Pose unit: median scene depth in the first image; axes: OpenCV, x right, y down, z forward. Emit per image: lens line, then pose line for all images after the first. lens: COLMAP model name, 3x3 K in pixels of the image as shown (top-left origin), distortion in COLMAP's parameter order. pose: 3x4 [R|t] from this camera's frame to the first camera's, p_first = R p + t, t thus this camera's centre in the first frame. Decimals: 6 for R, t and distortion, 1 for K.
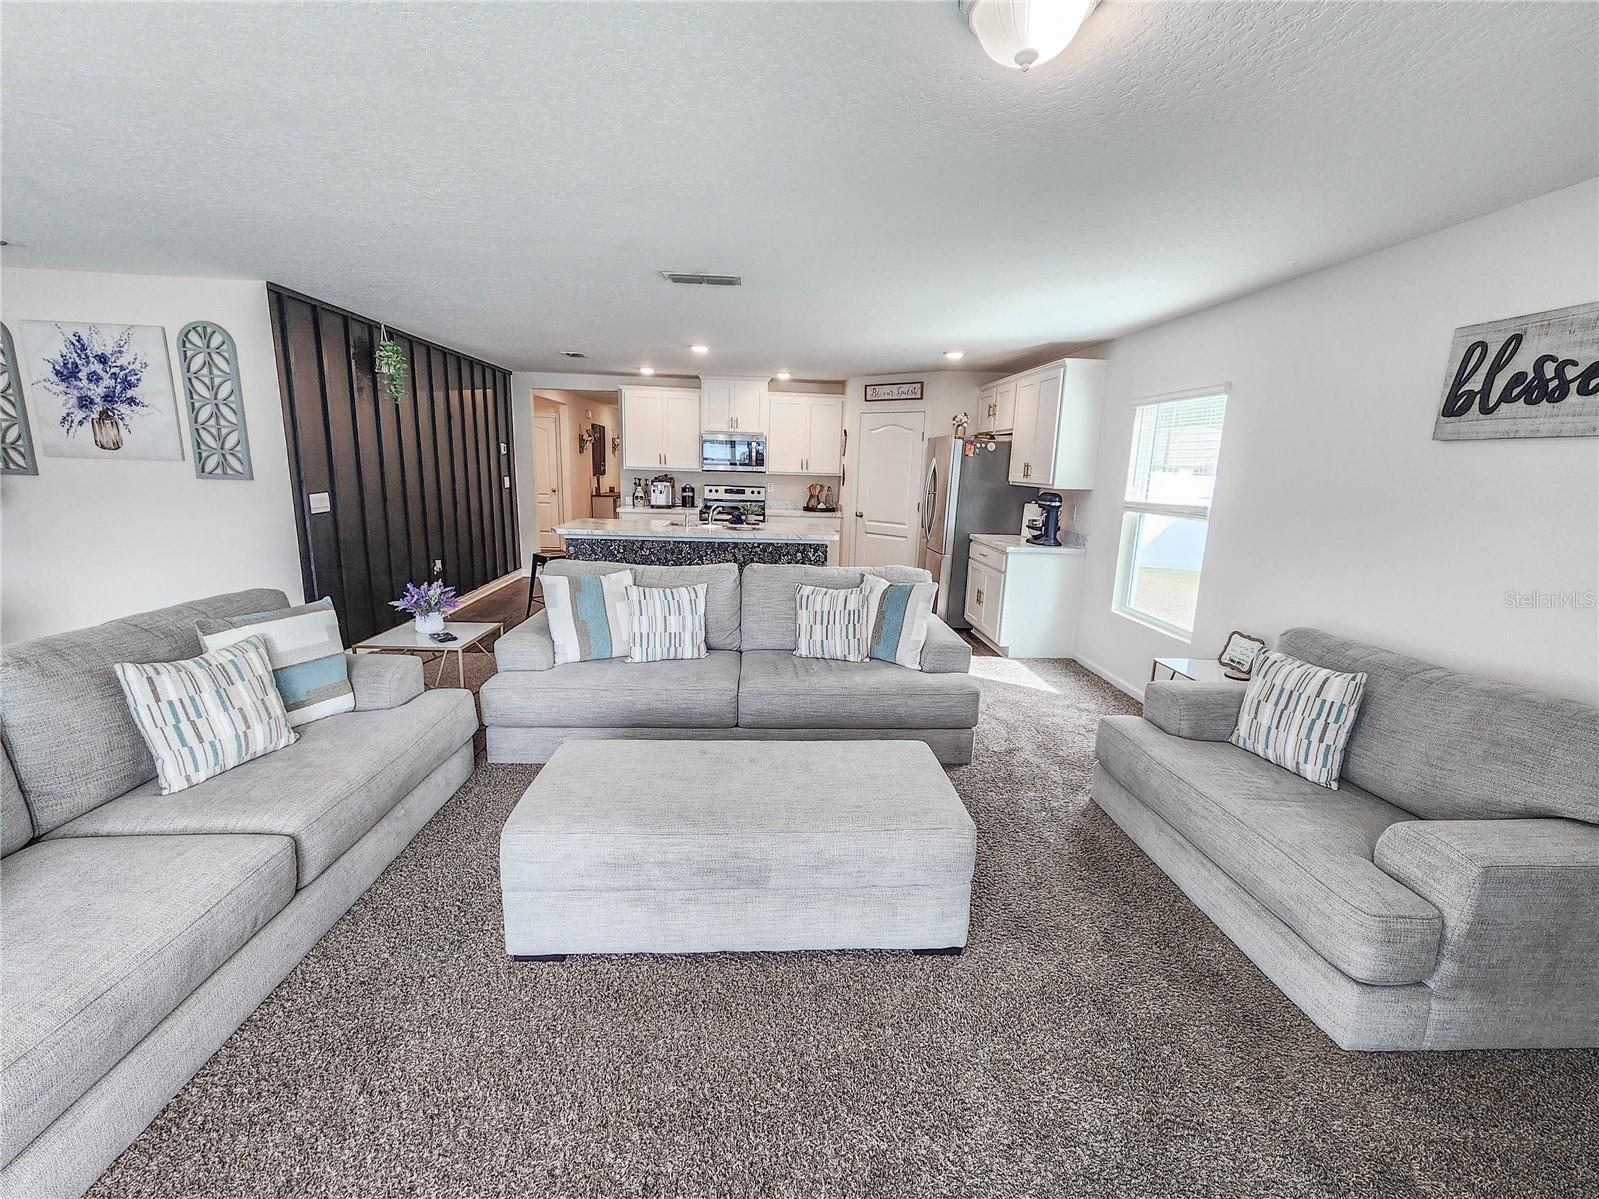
lens RADIAL K [[653.0, 0, 797.3], [0, 653.0, 592.4], [0, 0, 1]] dist [0.001402, 0.002692]
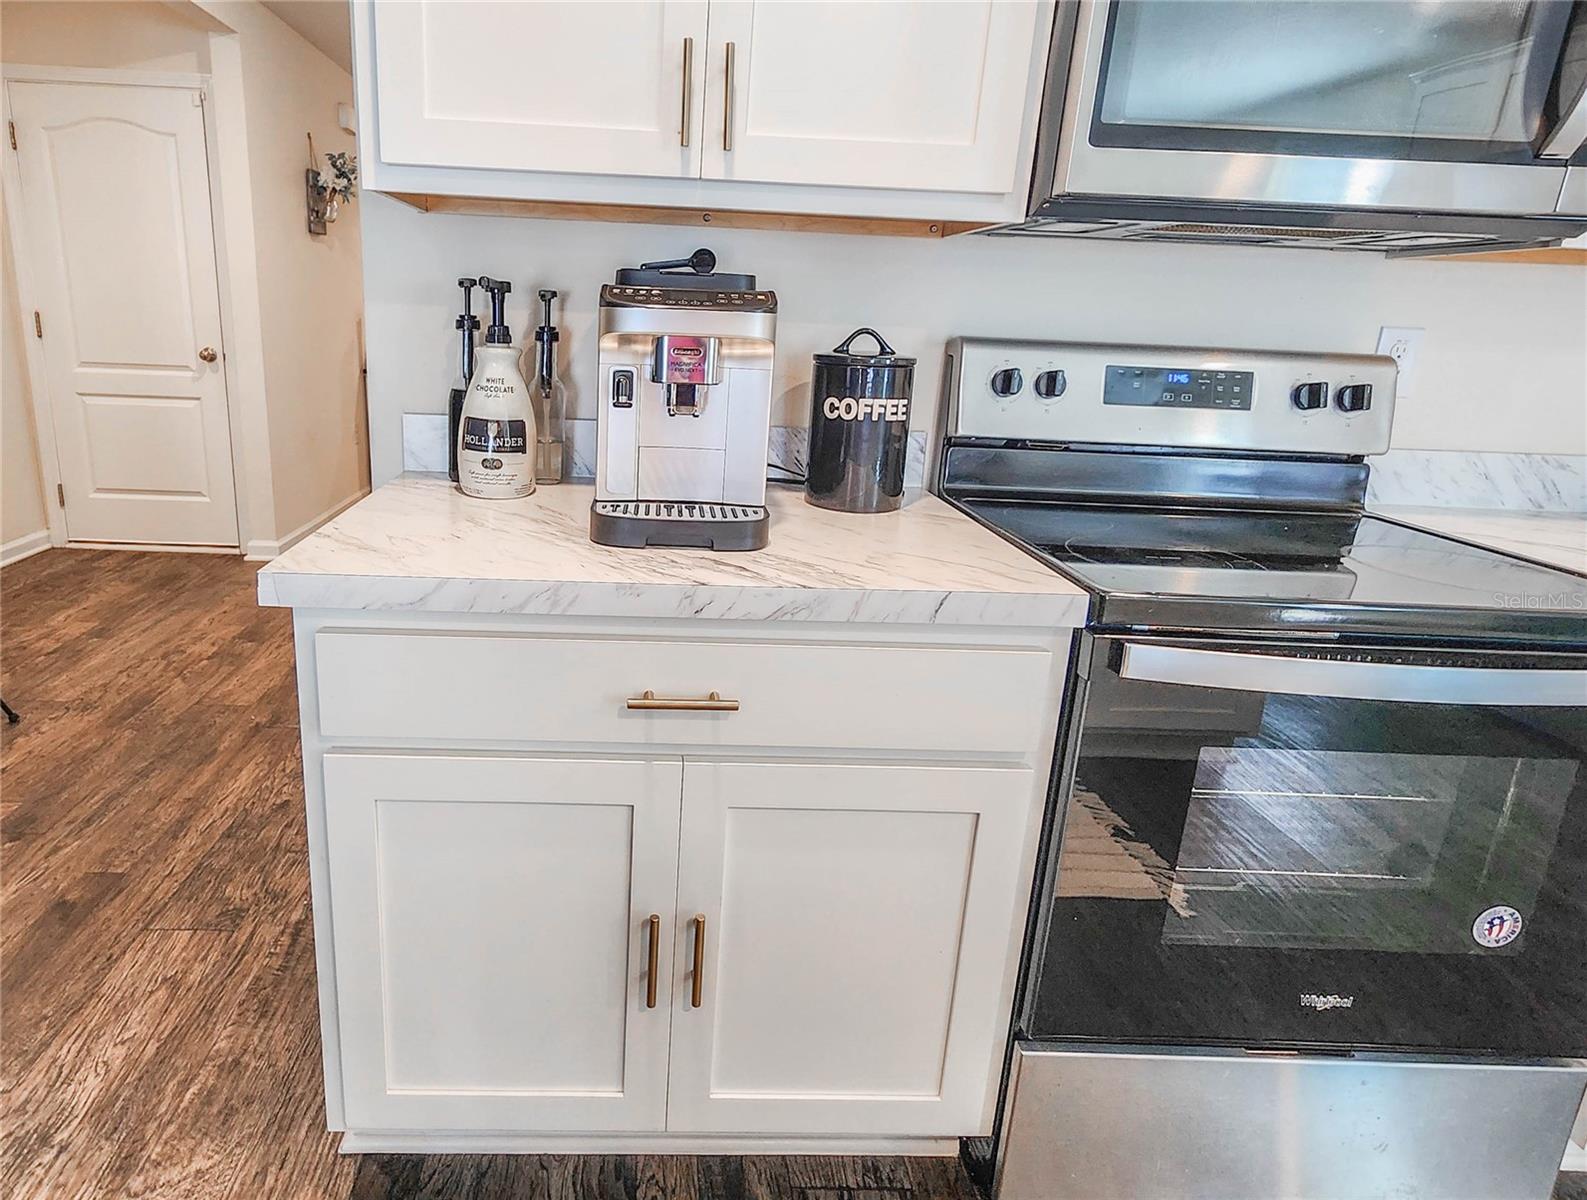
lens RADIAL K [[838.1, 0, 690.1], [0, 838.1, 514.9], [0, 0, 1]] dist [0.010883, -0.000621]
pose [[0.998424, 0.023437, -0.050989, -0.199803], [-0.021529, 0.999059, 0.037643, -0.139511], [0.051824, -0.036486, 0.997990, 0.860019]]
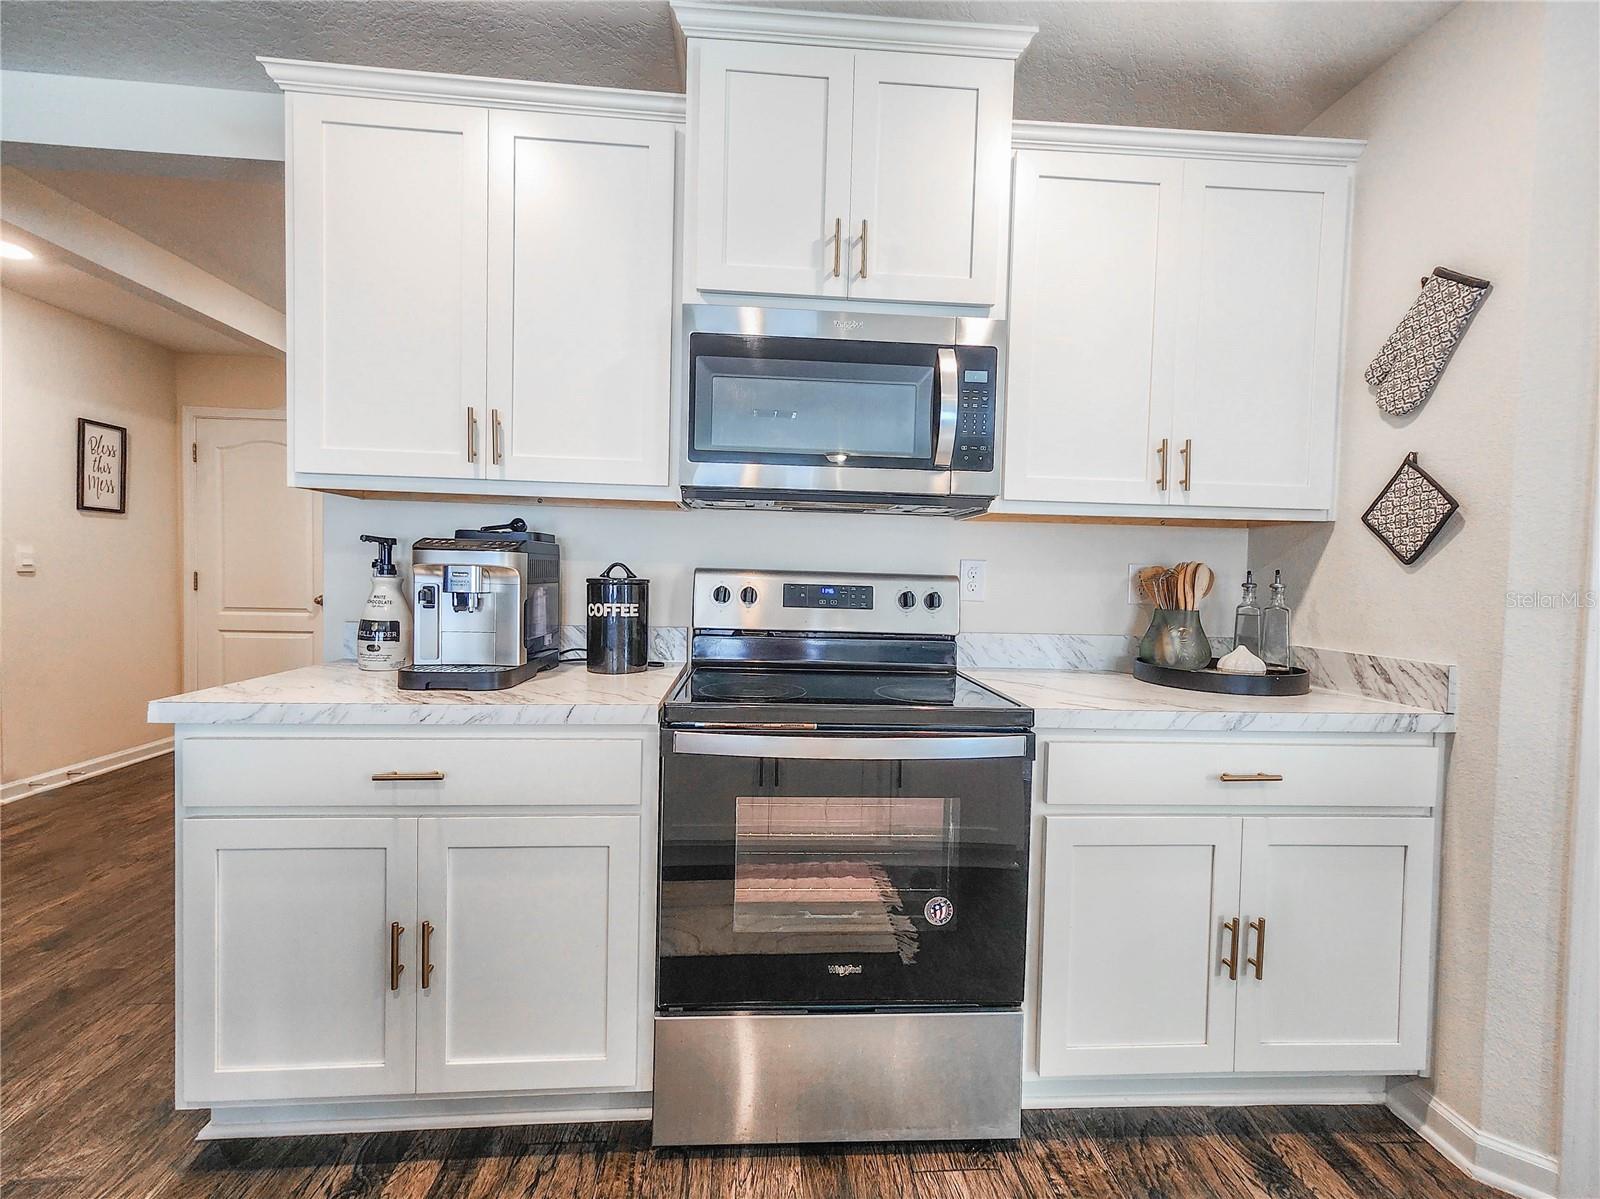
lens RADIAL K [[653.4, 0, 797.8], [0, 653.4, 592.3], [0, 0, 1]] dist [0.001402, 0.002692]
pose [[0.999966, -0.004325, -0.006959, -0.110244], [0.003125, 0.986436, -0.164114, -0.125236], [0.007574, 0.164087, 0.986417, 0.817175]]
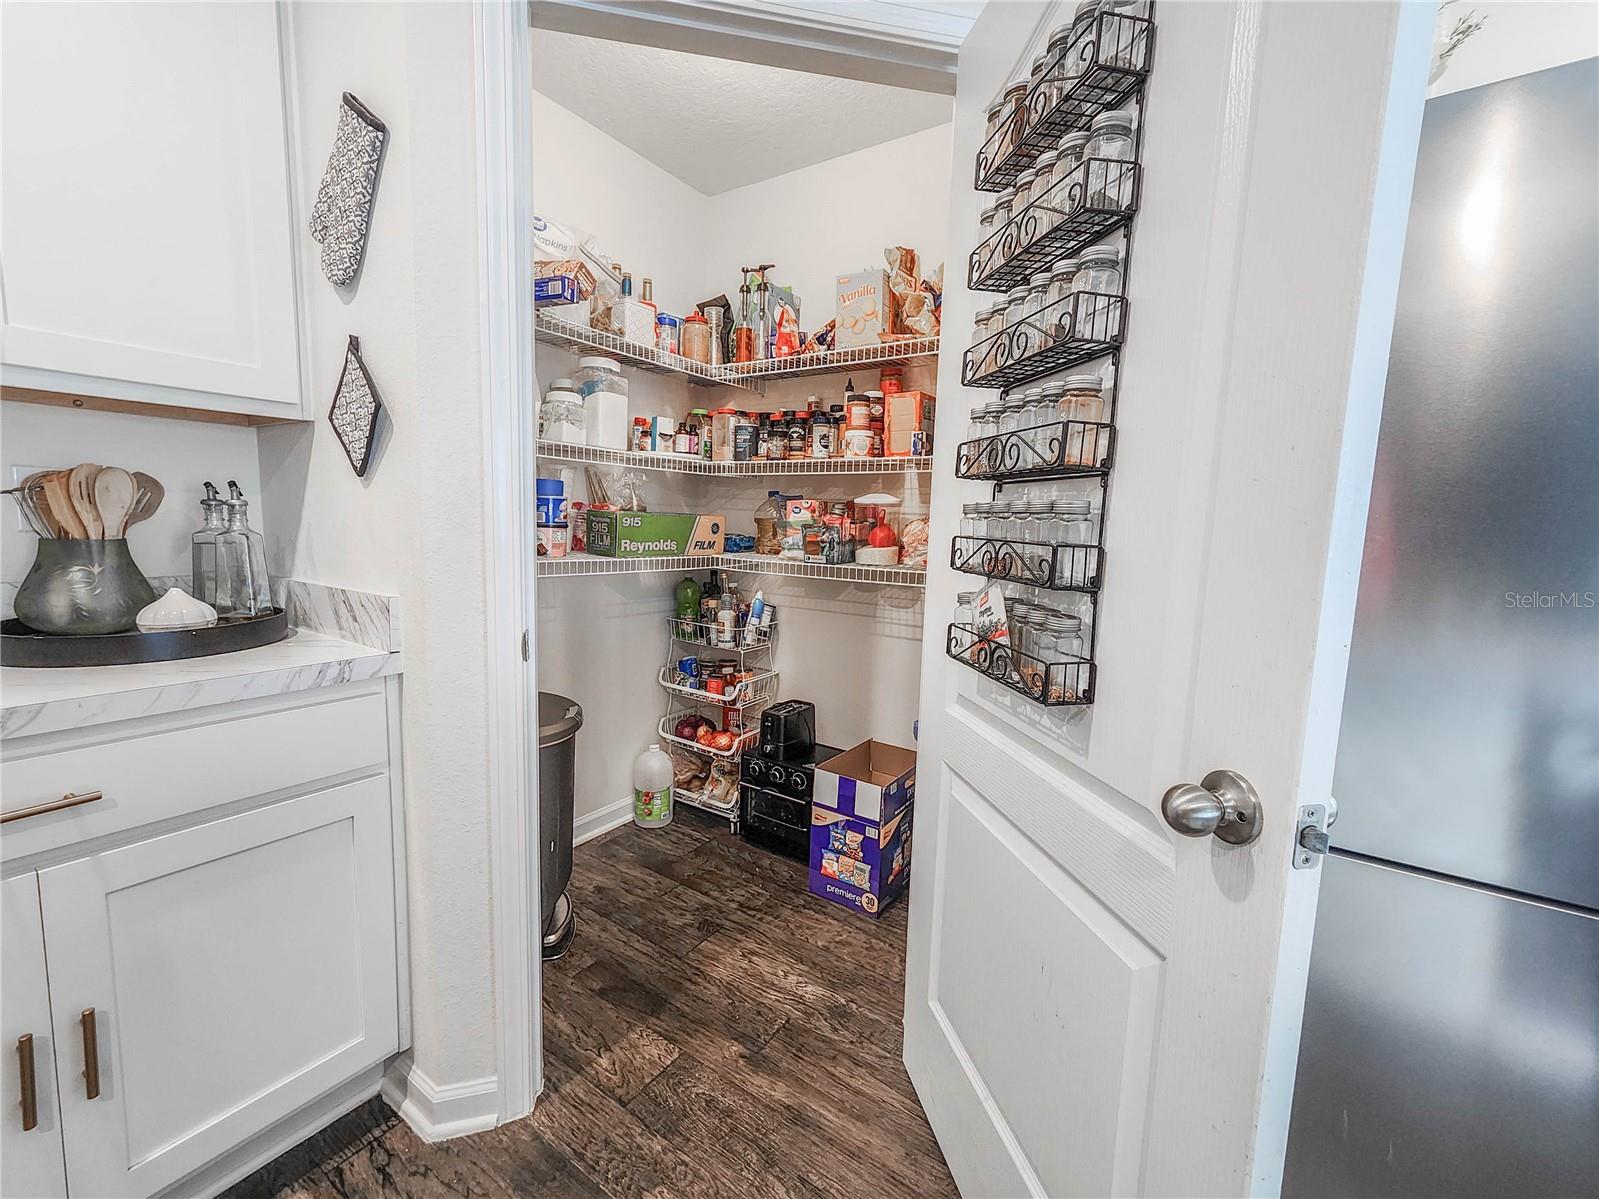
lens RADIAL K [[653.0, 0, 797.3], [0, 653.0, 592.4], [0, 0, 1]] dist [0.001402, 0.002692]
pose [[0.612767, -0.091740, 0.784921, 0.007427], [0.135937, 0.990670, 0.009664, -0.123996], [-0.778484, 0.100778, 0.619521, 0.830704]]
